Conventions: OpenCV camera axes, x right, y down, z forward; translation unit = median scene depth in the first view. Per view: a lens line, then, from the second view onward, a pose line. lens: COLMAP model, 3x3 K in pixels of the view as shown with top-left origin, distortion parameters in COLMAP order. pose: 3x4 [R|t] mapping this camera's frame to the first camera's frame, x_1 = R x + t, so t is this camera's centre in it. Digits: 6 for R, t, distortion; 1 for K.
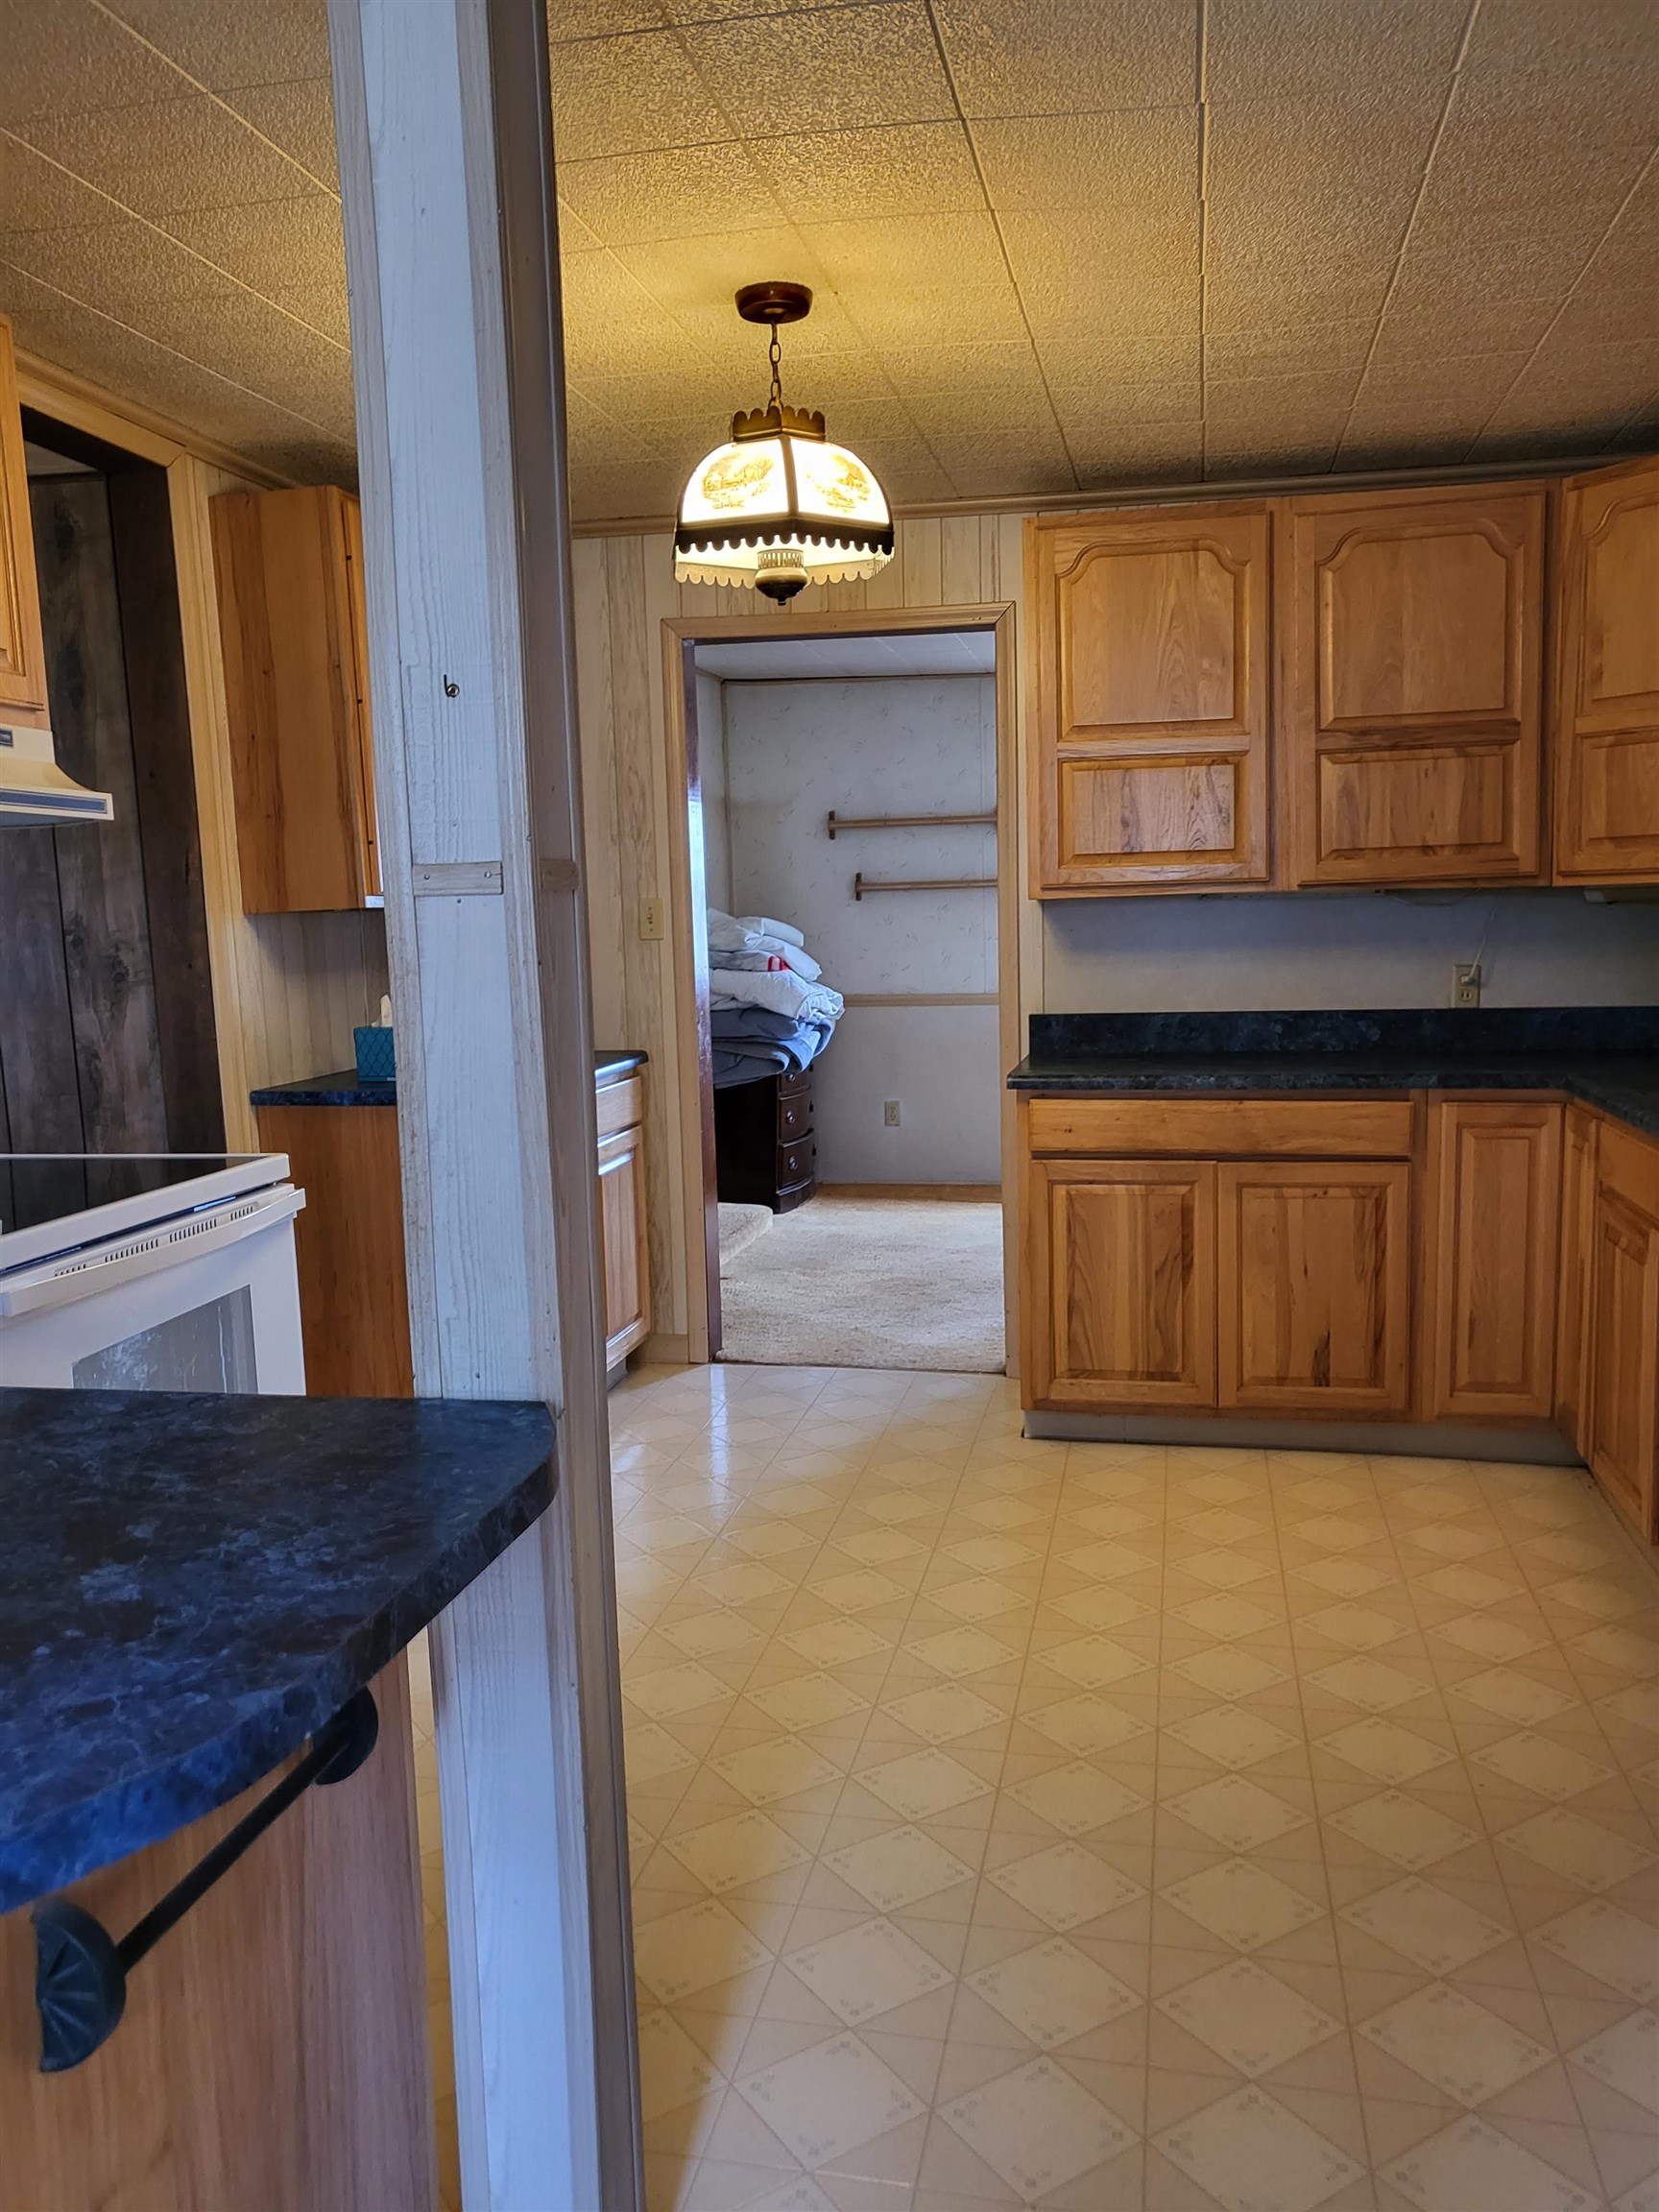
lens RADIAL K [[1746.7, 0, 836.0], [0, 1746.7, 1122.7], [0, 0, 1]] dist [0.005502, 0.010172]
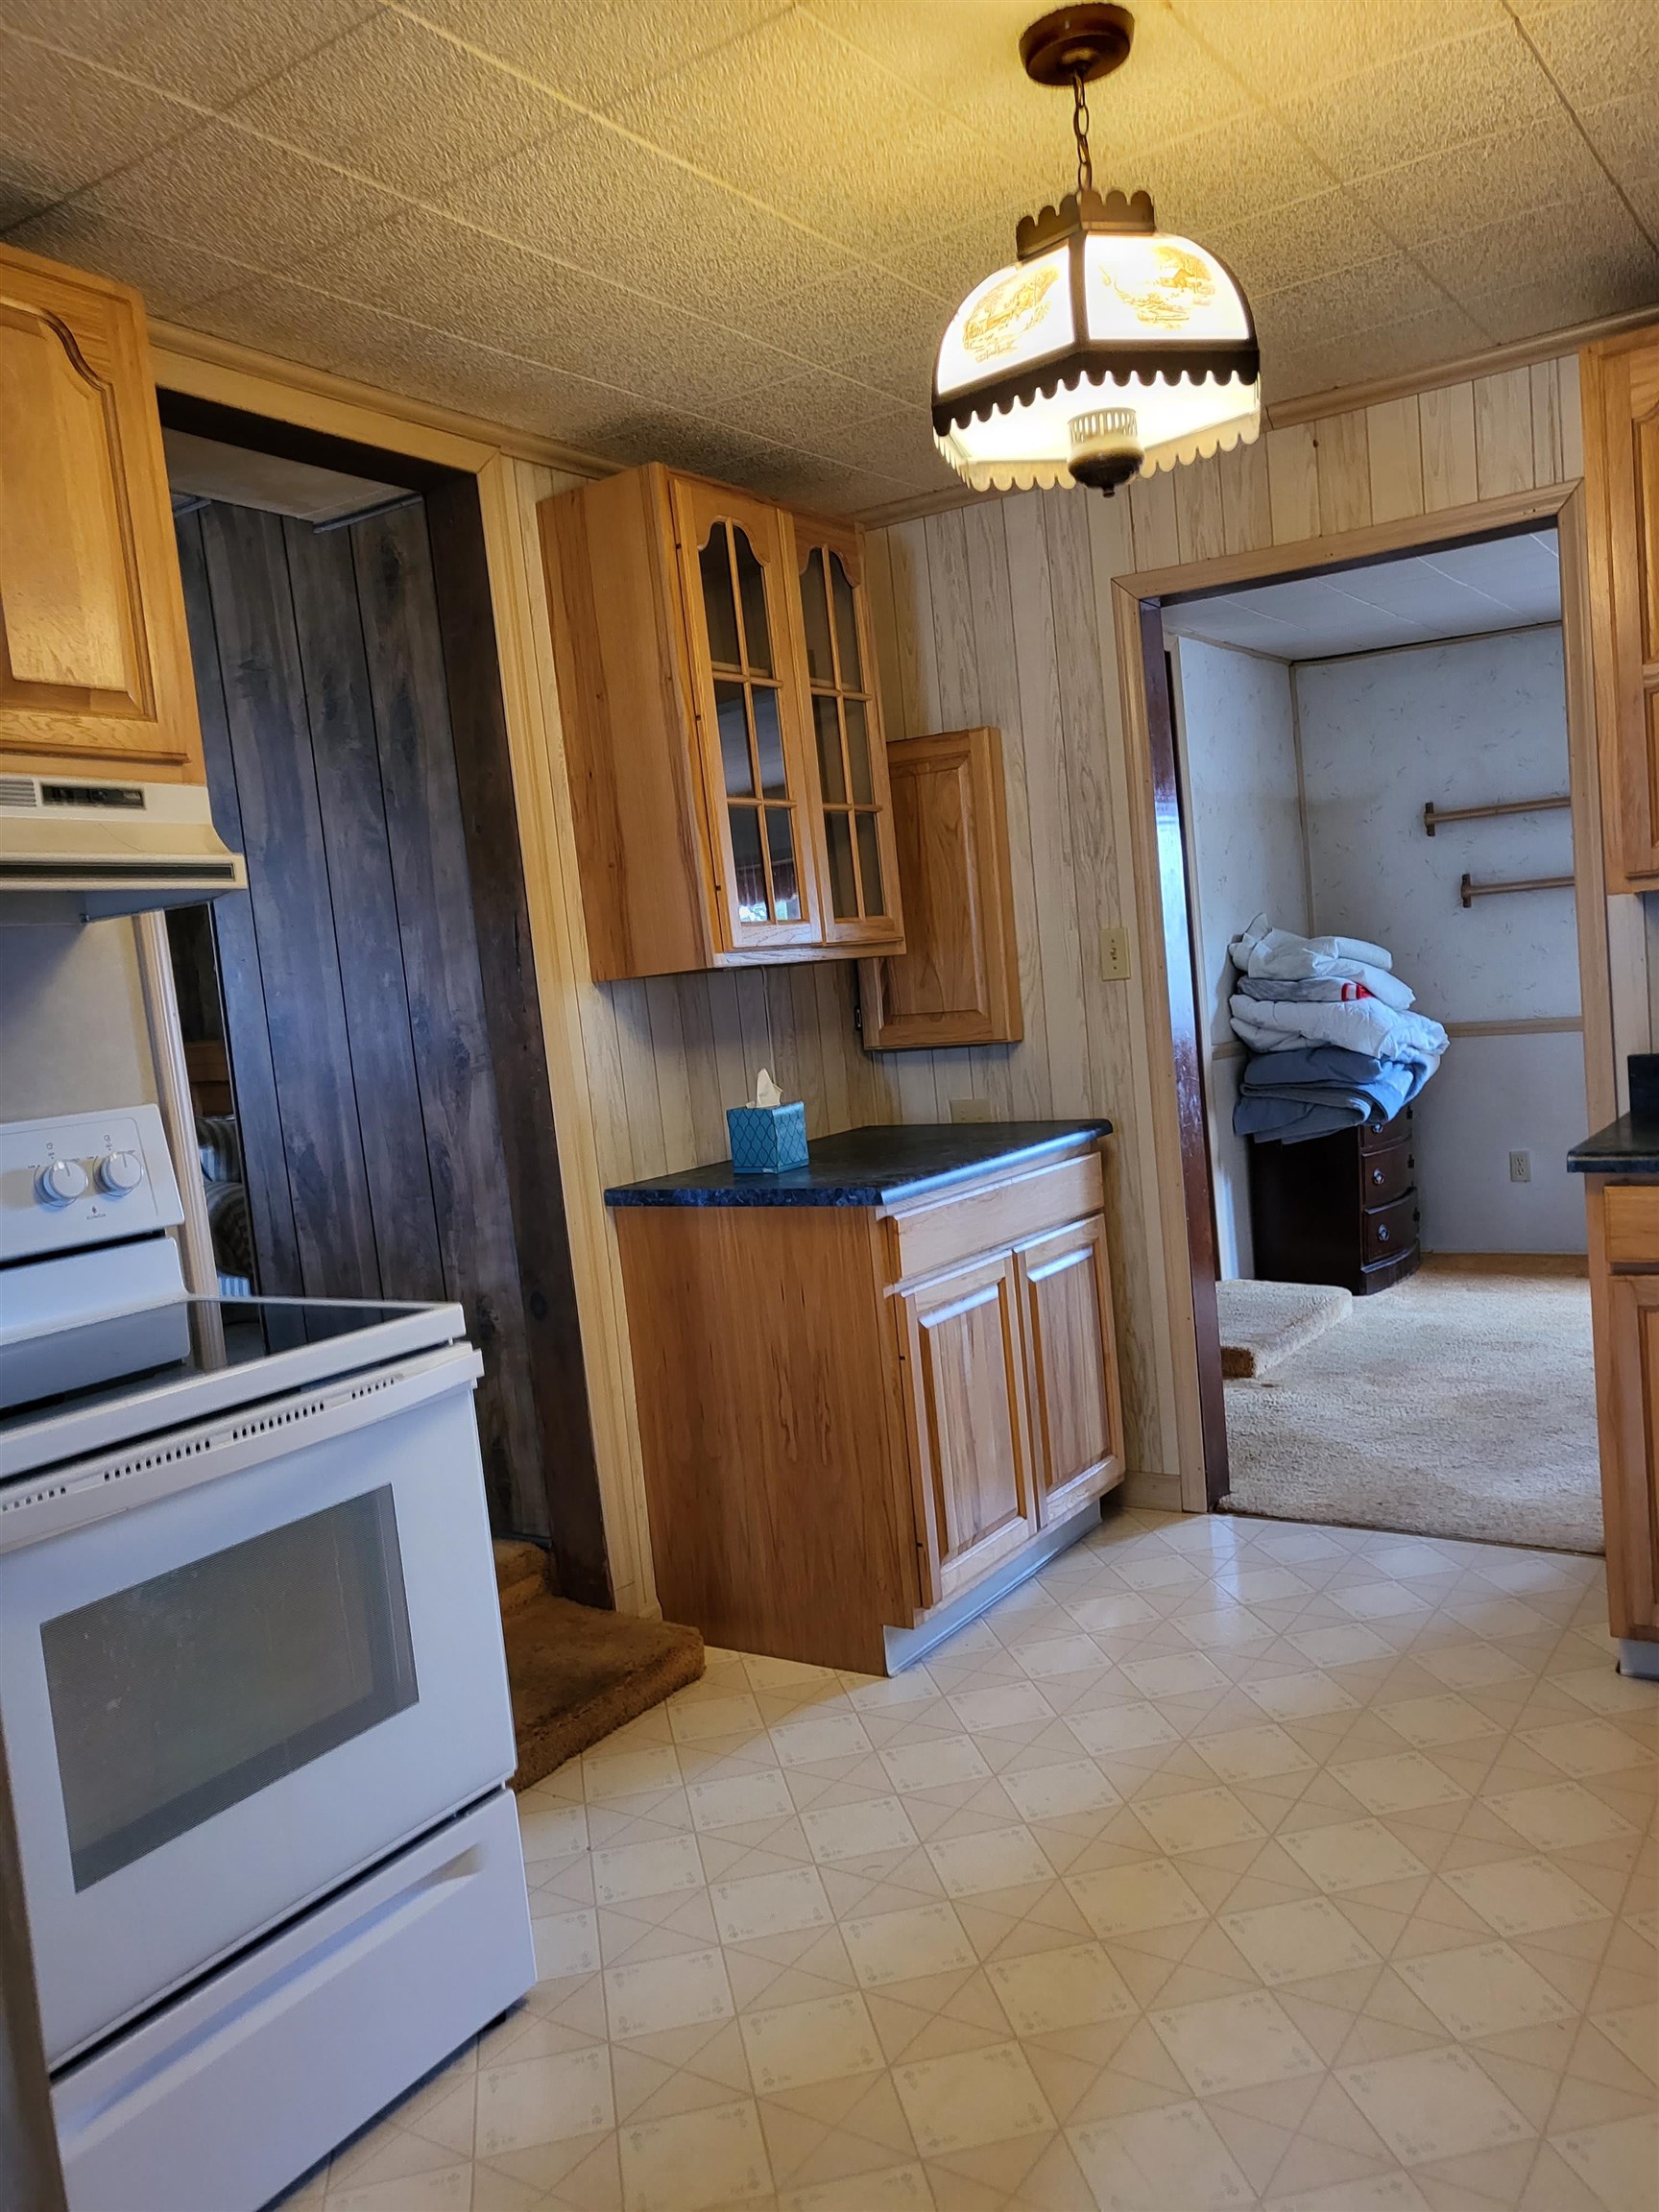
lens RADIAL K [[1746.7, 0, 836.0], [0, 1746.7, 1122.7], [0, 0, 1]] dist [0.005502, 0.010172]
pose [[0.924421, -0.026762, -0.380433, 0.091228], [0.020502, 0.999580, -0.020500, -0.029661], [0.380822, 0.011151, 0.924581, 0.246950]]
